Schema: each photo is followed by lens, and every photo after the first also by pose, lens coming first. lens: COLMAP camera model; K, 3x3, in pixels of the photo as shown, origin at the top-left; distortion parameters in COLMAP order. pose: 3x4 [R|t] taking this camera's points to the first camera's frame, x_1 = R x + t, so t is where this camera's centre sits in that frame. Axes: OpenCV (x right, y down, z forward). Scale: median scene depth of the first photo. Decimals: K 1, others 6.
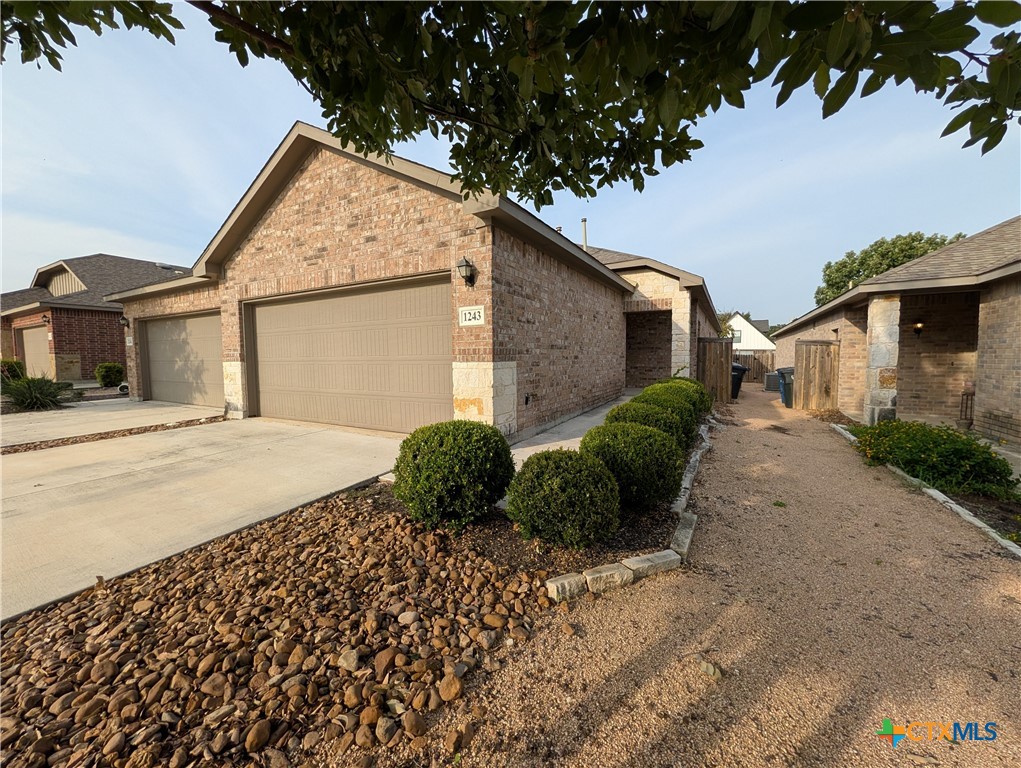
lens RADIAL K [[392.4, 0, 508.9], [0, 392.4, 381.7], [0, 0, 1]] dist [-0.000654, 0.000525]
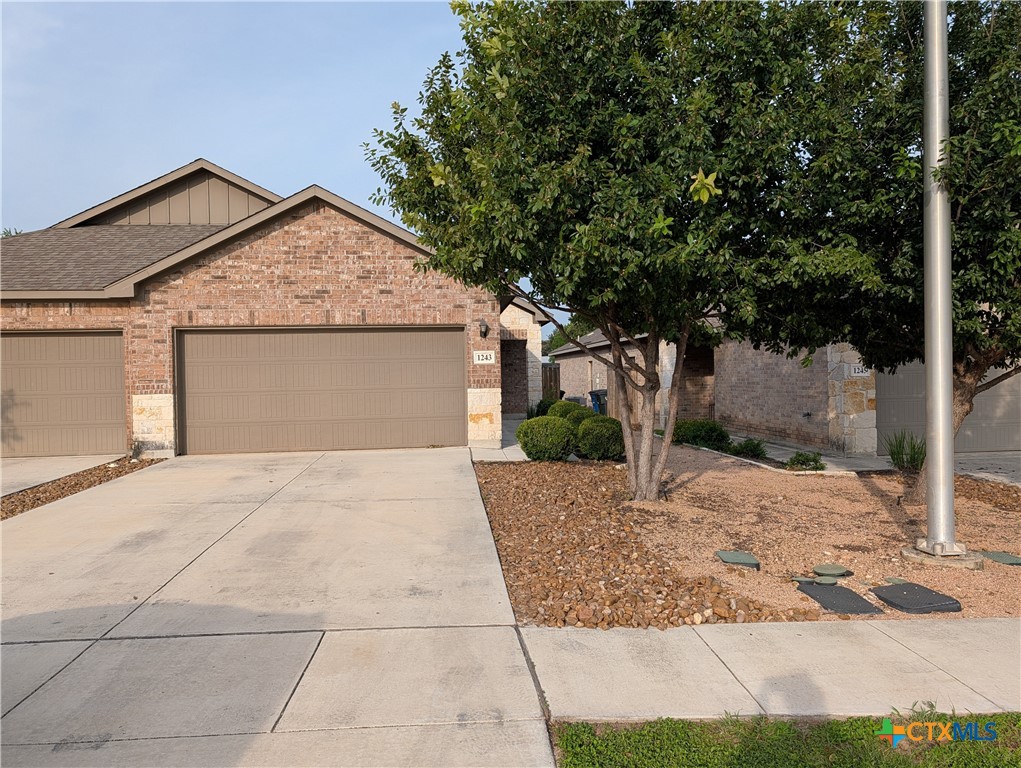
lens RADIAL K [[713.9, 0, 510.0], [0, 713.9, 383.9], [0, 0, 1]] dist [0.063105, 0.000173]
pose [[0.825956, -0.014295, 0.563553, -1.214122], [0.046151, 0.998037, -0.042323, 0.040535], [-0.561842, 0.060966, 0.824995, -1.003766]]
